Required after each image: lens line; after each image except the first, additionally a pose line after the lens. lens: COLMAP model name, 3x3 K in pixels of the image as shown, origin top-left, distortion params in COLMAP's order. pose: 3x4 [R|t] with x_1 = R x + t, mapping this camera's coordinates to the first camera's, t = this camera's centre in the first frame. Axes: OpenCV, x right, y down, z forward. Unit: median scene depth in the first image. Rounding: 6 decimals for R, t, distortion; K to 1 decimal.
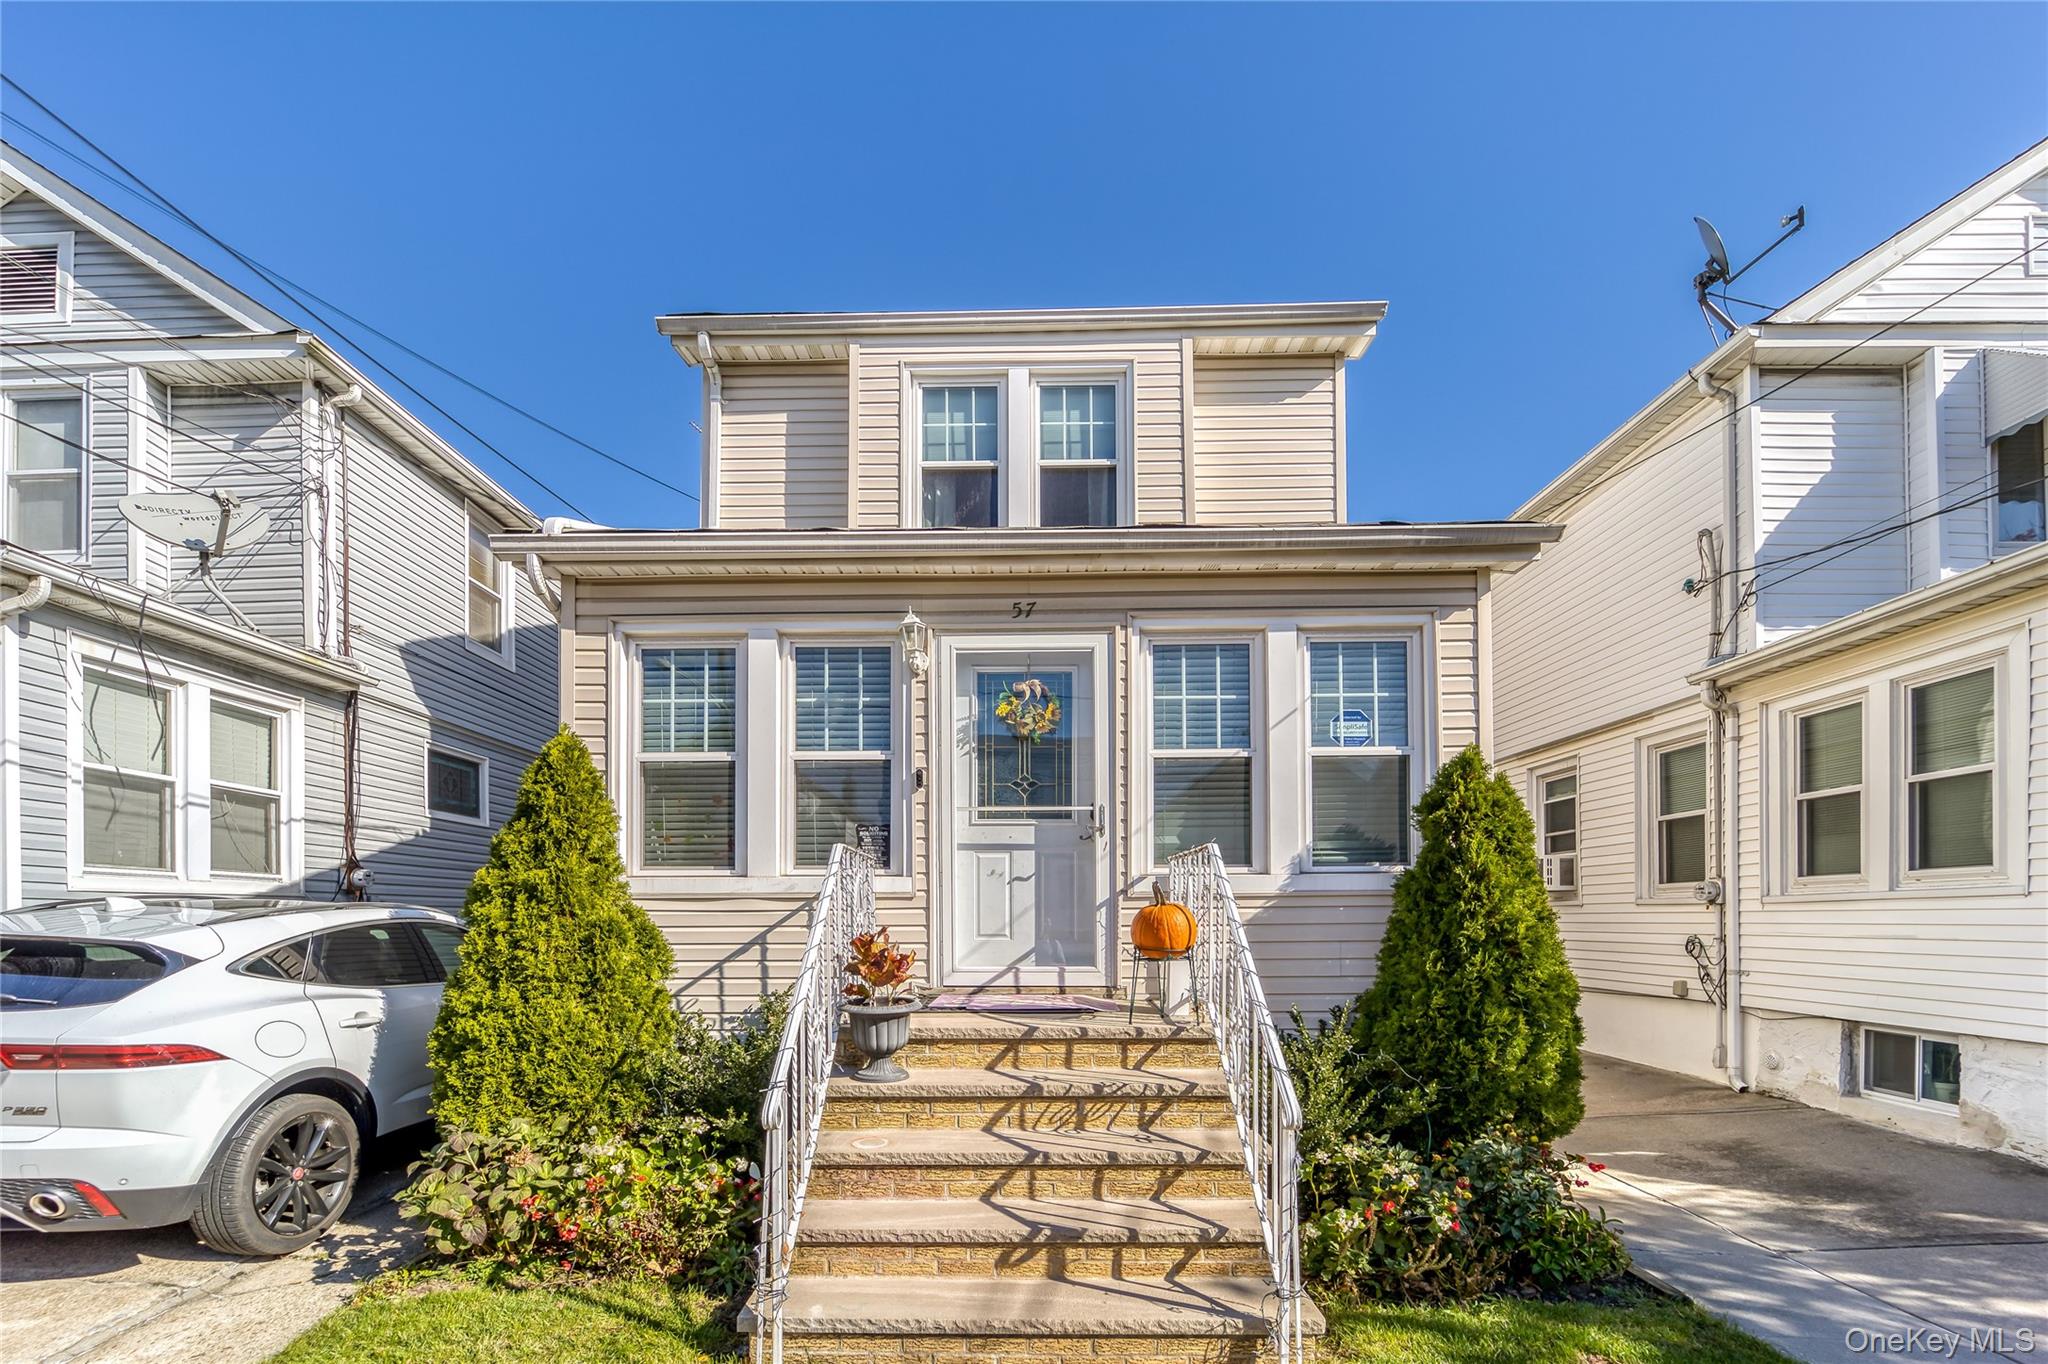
lens RADIAL K [[663.7, 0, 1024.5], [0, 663.7, 768.8], [0, 0, 1]] dist [-0.001217, -0.001408]
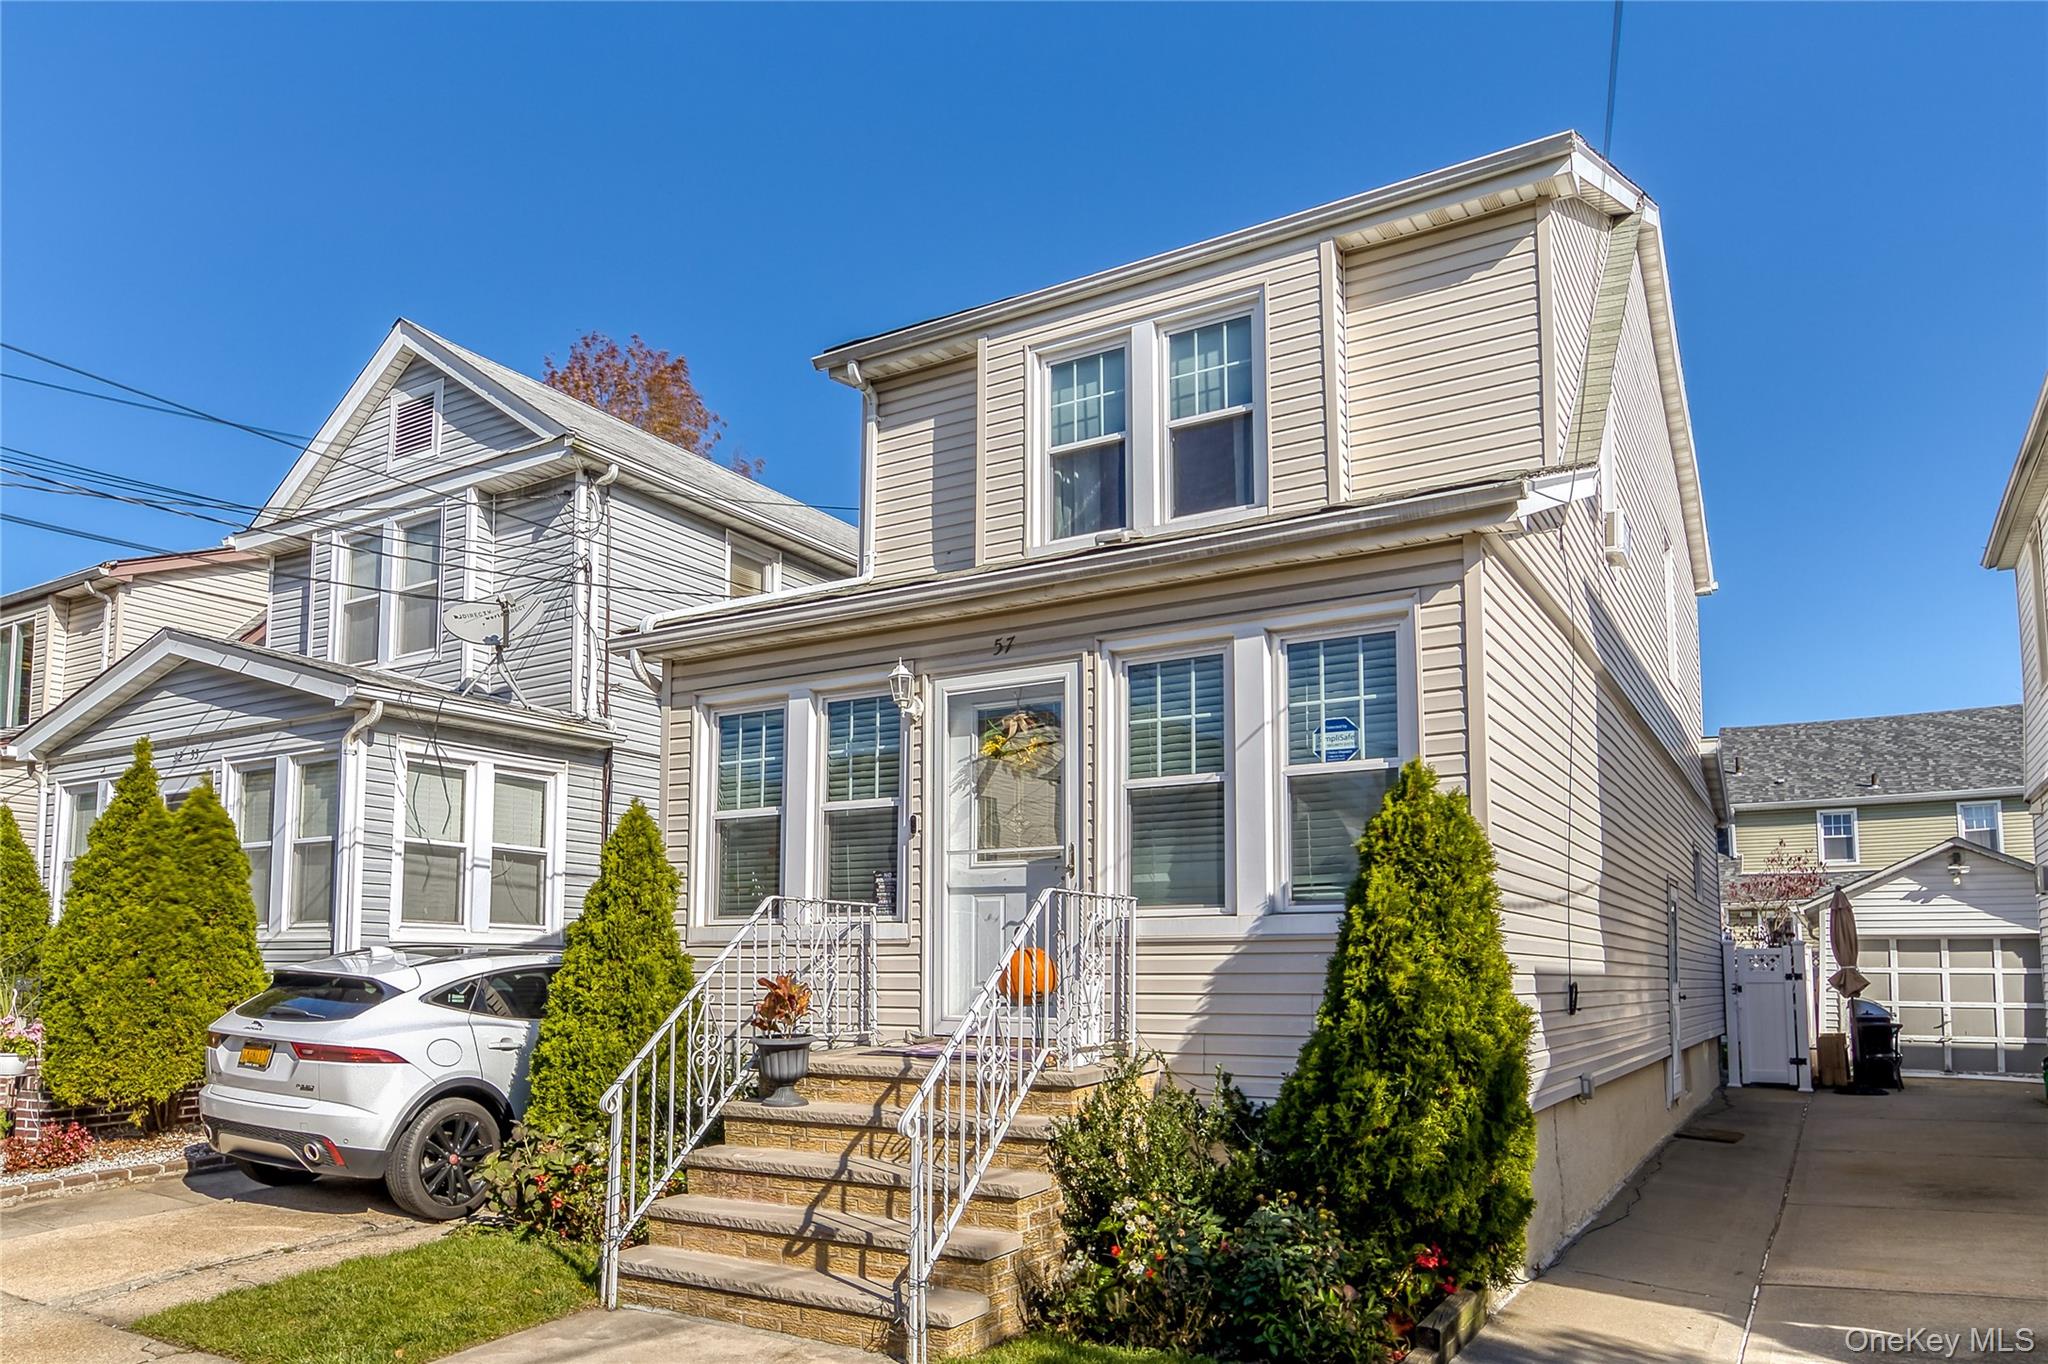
lens RADIAL K [[863.9, 0, 1014.6], [0, 863.9, 681.8], [0, 0, 1]] dist [-0.001204, 0.000106]
pose [[0.921768, -0.115475, -0.370148, 0.495325], [0.076076, 0.989930, -0.119380, -0.031358], [0.380206, 0.081882, 0.921270, -0.178646]]
